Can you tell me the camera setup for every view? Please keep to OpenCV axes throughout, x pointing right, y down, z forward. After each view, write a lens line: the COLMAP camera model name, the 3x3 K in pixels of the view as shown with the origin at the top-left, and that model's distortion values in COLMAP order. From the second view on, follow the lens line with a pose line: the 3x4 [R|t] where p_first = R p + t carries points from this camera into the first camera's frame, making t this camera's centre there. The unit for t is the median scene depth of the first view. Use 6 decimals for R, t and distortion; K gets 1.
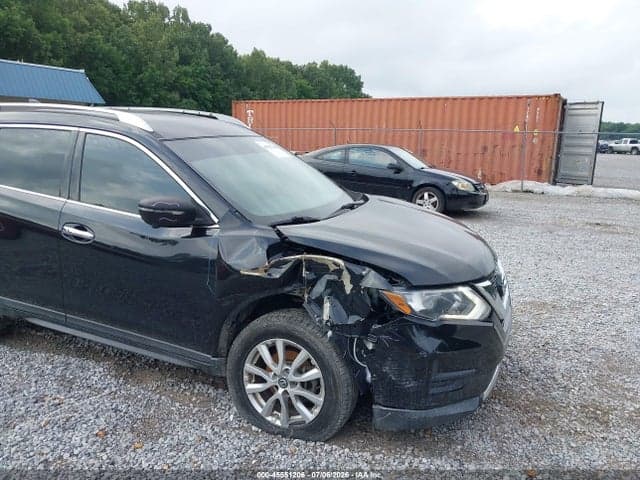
lens RADIAL K [[498.7, 0, 311.3], [0, 498.7, 236.9], [0, 0, 1]] dist [0.032969, -0.049224]
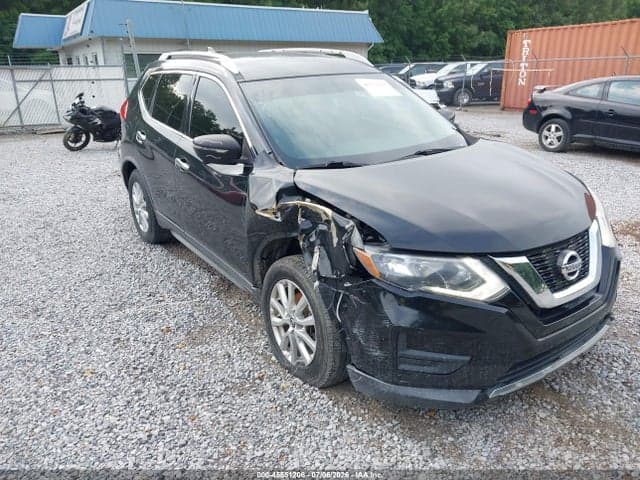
lens RADIAL K [[498.7, 0, 323.0], [0, 498.7, 237.0], [0, 0, 1]] dist [0.032969, -0.049224]
pose [[0.853194, 0.133237, -0.504289, 0.434194], [-0.072638, 0.987754, 0.138077, -0.026037], [0.516511, -0.081176, 0.852424, 0.151806]]
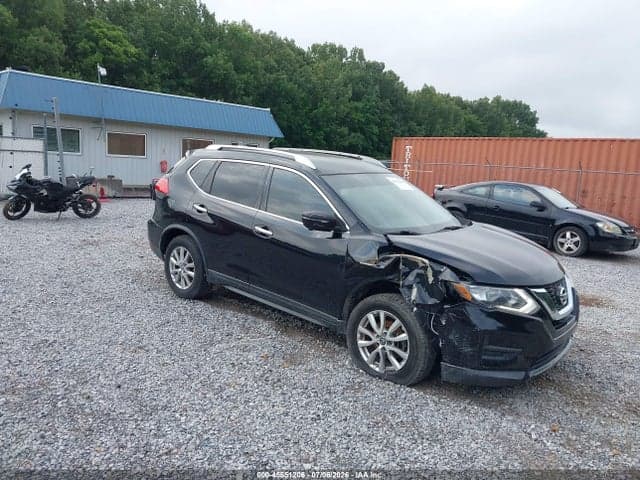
lens RADIAL K [[498.7, 0, 318.3], [0, 498.7, 237.3], [0, 0, 1]] dist [0.032969, -0.049224]
pose [[0.952520, 0.079724, -0.293855, 0.149157], [-0.097885, 0.994059, -0.047598, 0.067369], [0.288314, 0.074102, 0.954664, -0.414723]]
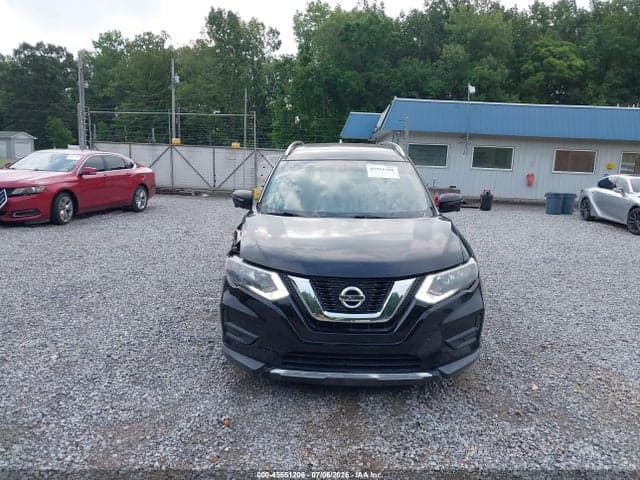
lens RADIAL K [[498.7, 0, 317.8], [0, 498.7, 238.1], [0, 0, 1]] dist [0.032969, -0.049224]
pose [[0.383126, 0.146519, -0.912002, 1.257988], [-0.222170, 0.972972, 0.062981, -0.073964], [0.896580, 0.178490, 0.405323, 0.494428]]
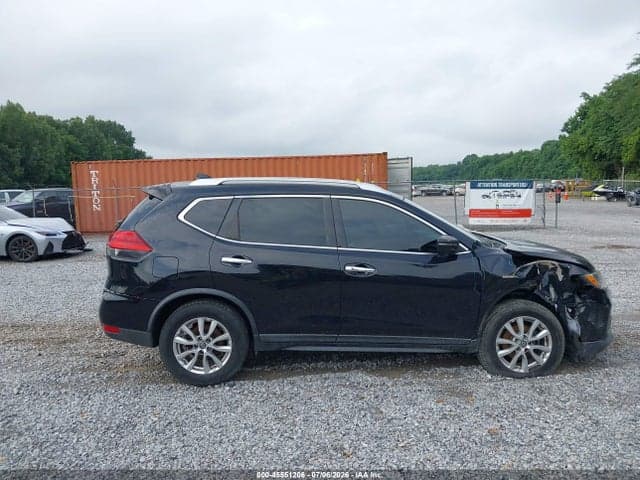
lens RADIAL K [[498.7, 0, 308.5], [0, 498.7, 247.4], [0, 0, 1]] dist [0.032969, -0.049224]
pose [[0.900451, -0.093123, 0.424871, -1.169976], [0.128215, 0.990237, -0.054693, -0.013366], [-0.415630, 0.103723, 0.903600, -0.170498]]
